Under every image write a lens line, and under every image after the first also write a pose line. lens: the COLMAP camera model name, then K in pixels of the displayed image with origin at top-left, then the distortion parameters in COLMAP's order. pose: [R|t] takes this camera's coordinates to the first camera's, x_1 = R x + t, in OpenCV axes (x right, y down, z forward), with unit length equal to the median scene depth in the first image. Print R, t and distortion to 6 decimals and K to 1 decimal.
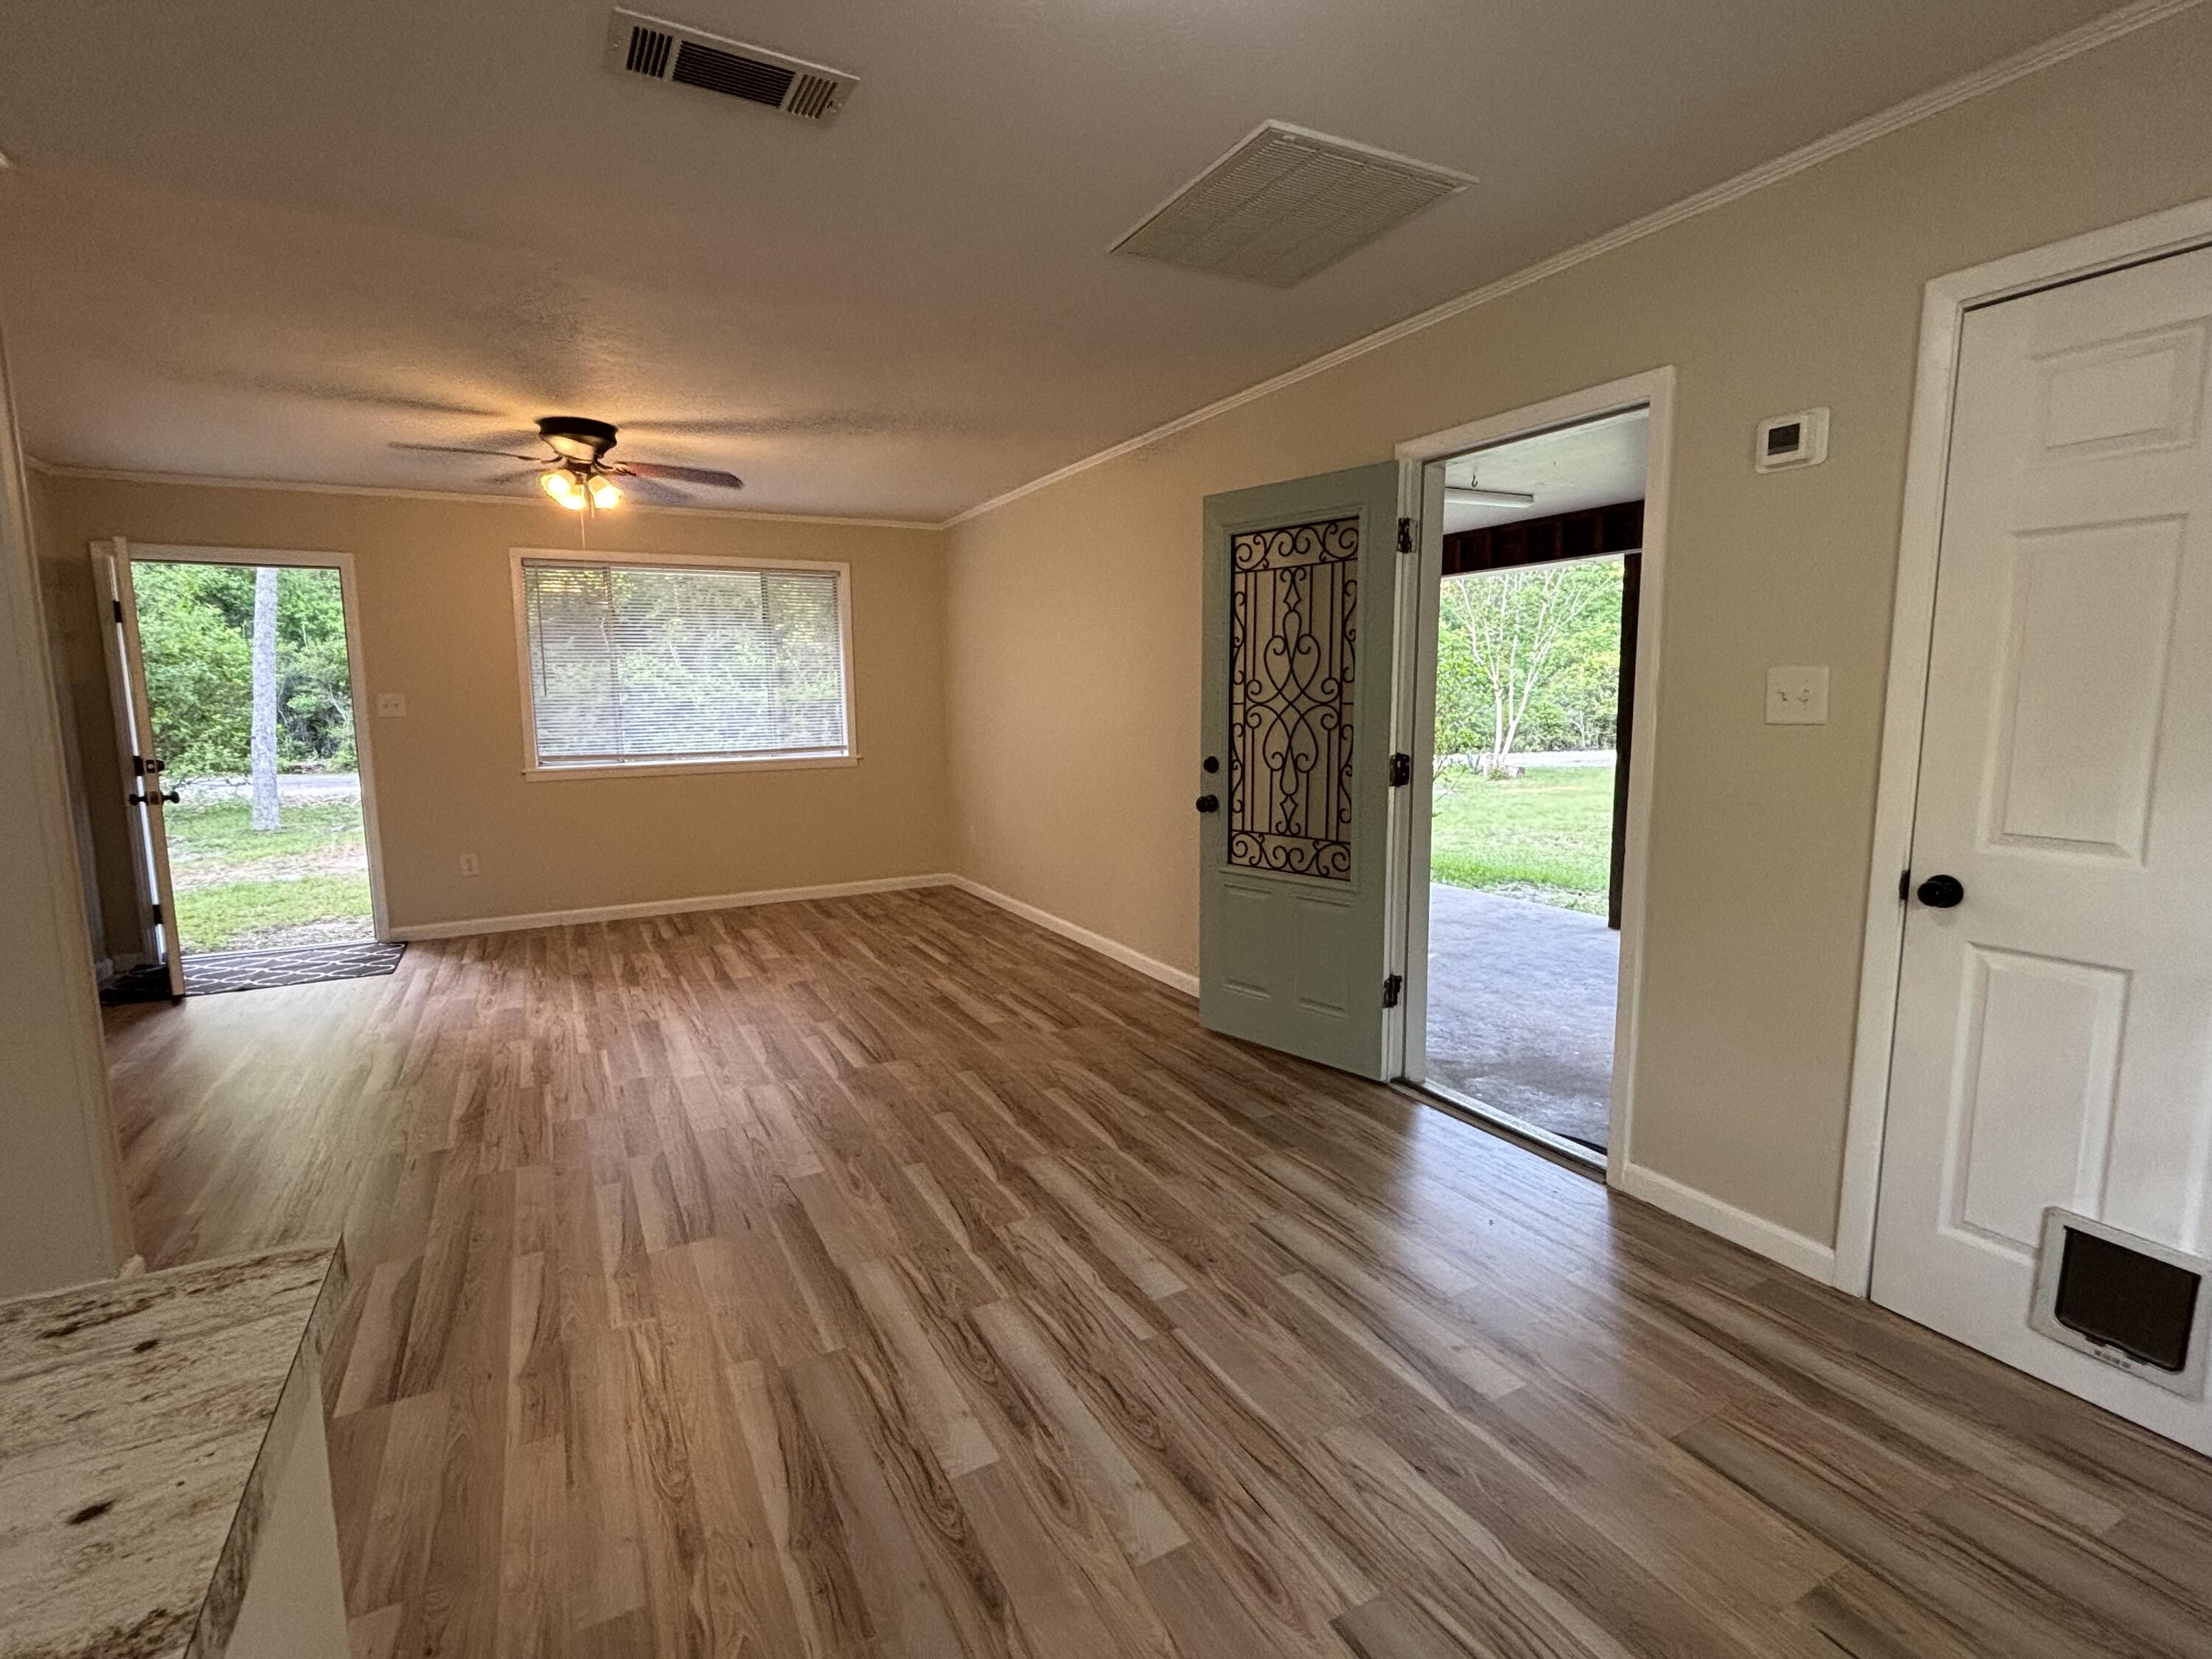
lens RADIAL K [[1028.5, 0, 1098.6], [0, 1028.5, 823.9], [0, 0, 1]] dist [0.042107, -0.063814]
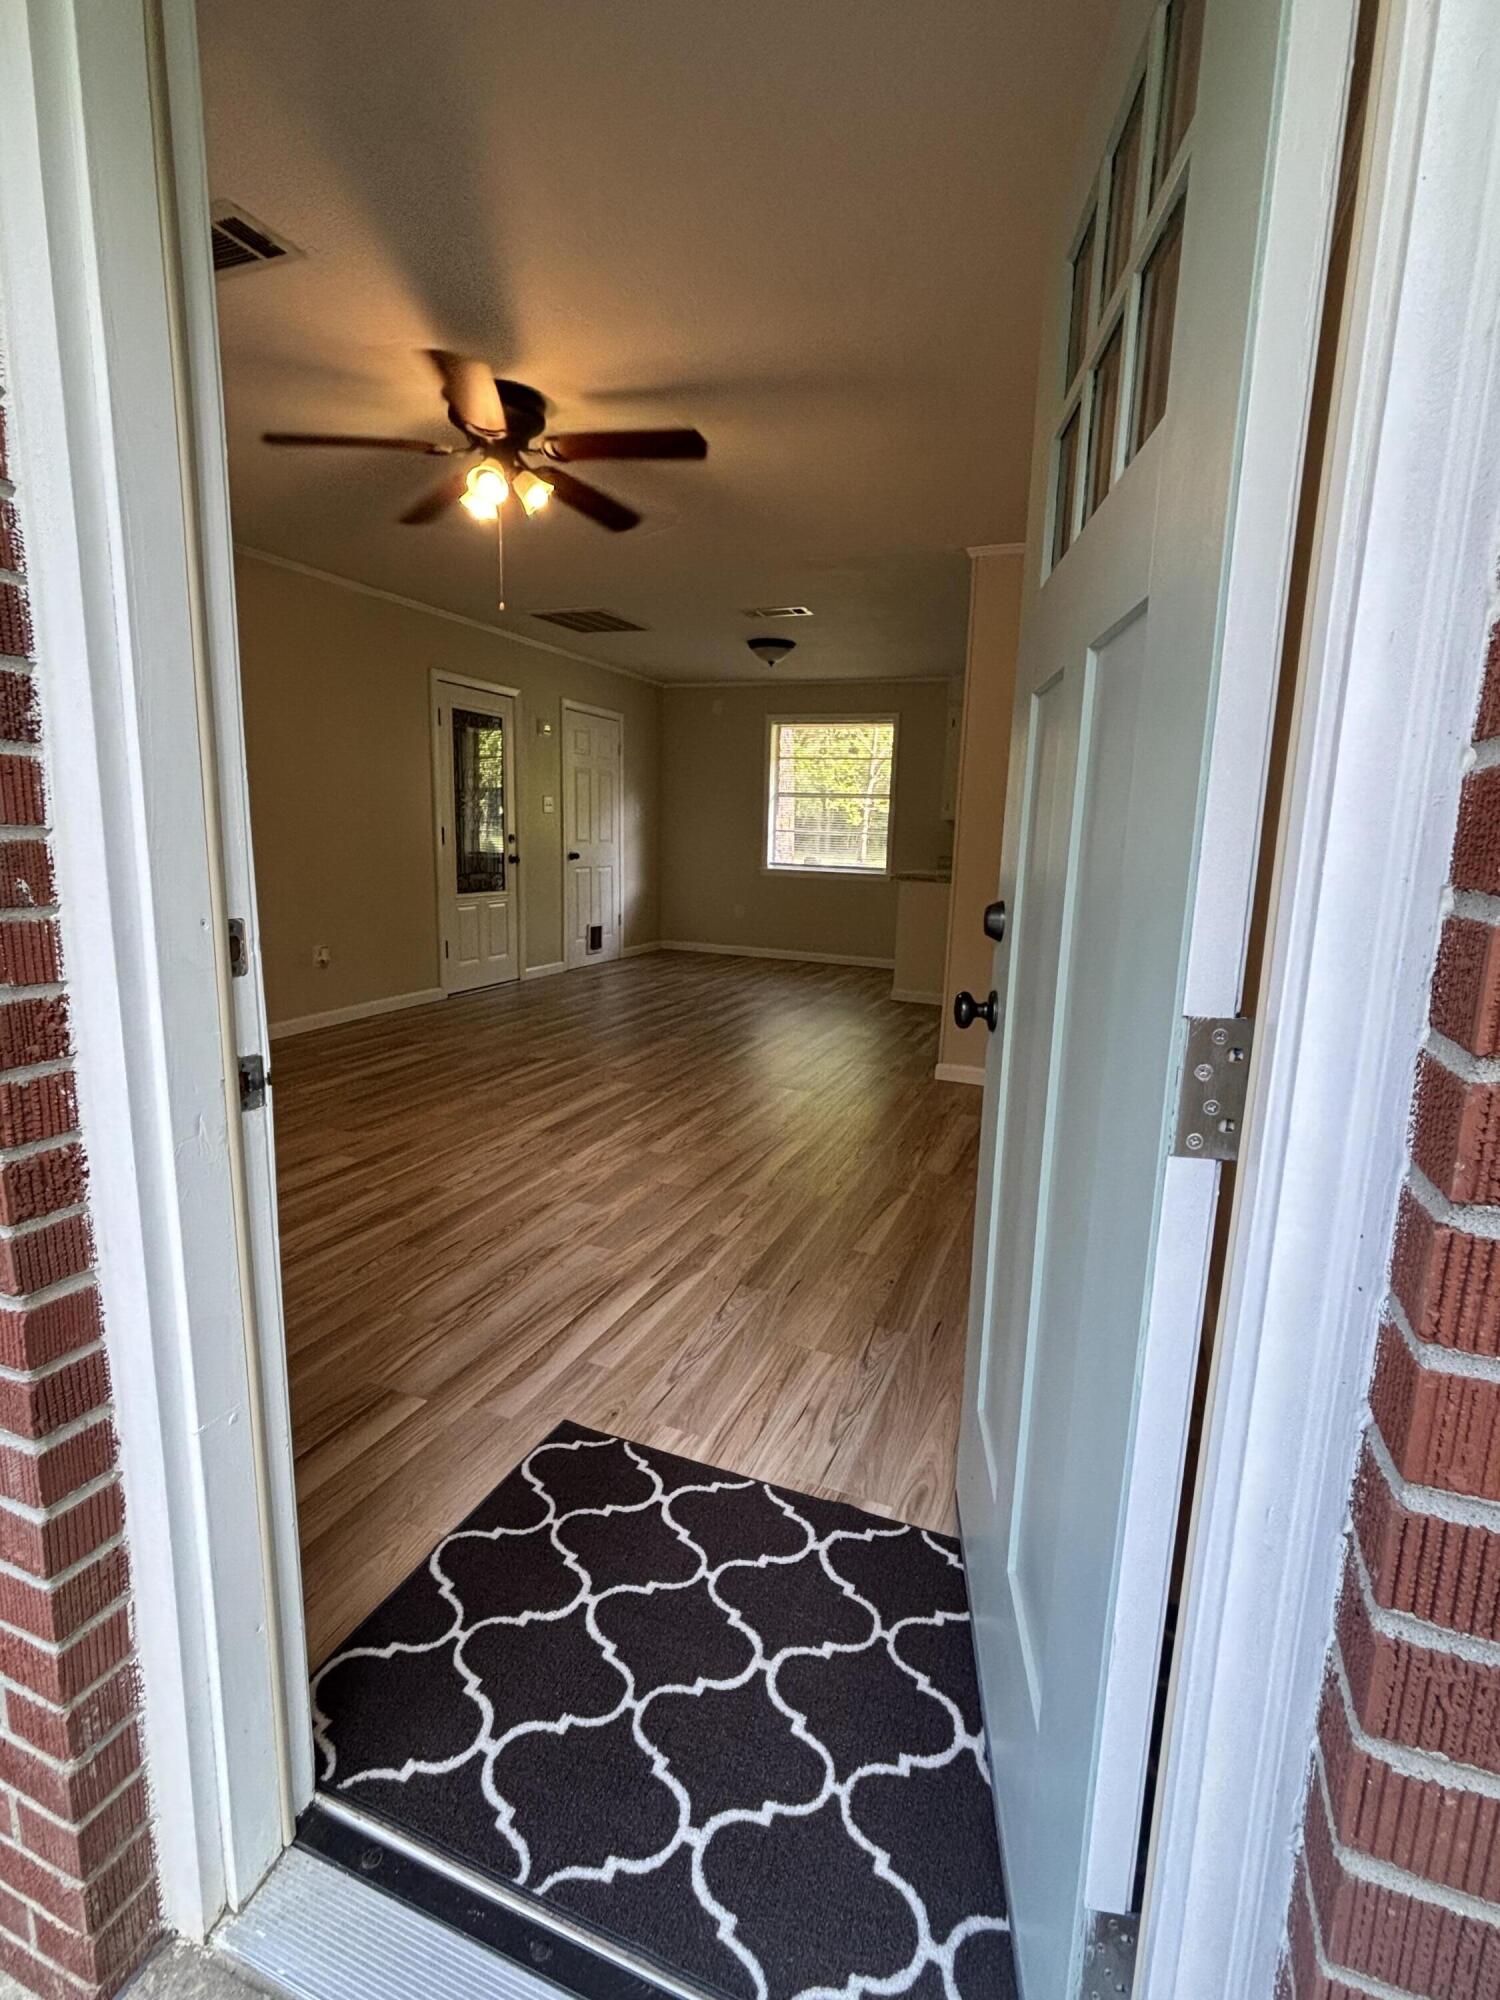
lens RADIAL K [[929.9, 0, 752.0], [0, 929.9, 992.7], [0, 0, 1]] dist [0.042107, -0.063814]
pose [[-0.641245, -0.140567, 0.754351, -1.164606], [0.075055, 0.966874, 0.243970, -0.120981], [-0.763657, 0.213063, -0.609453, 1.340150]]
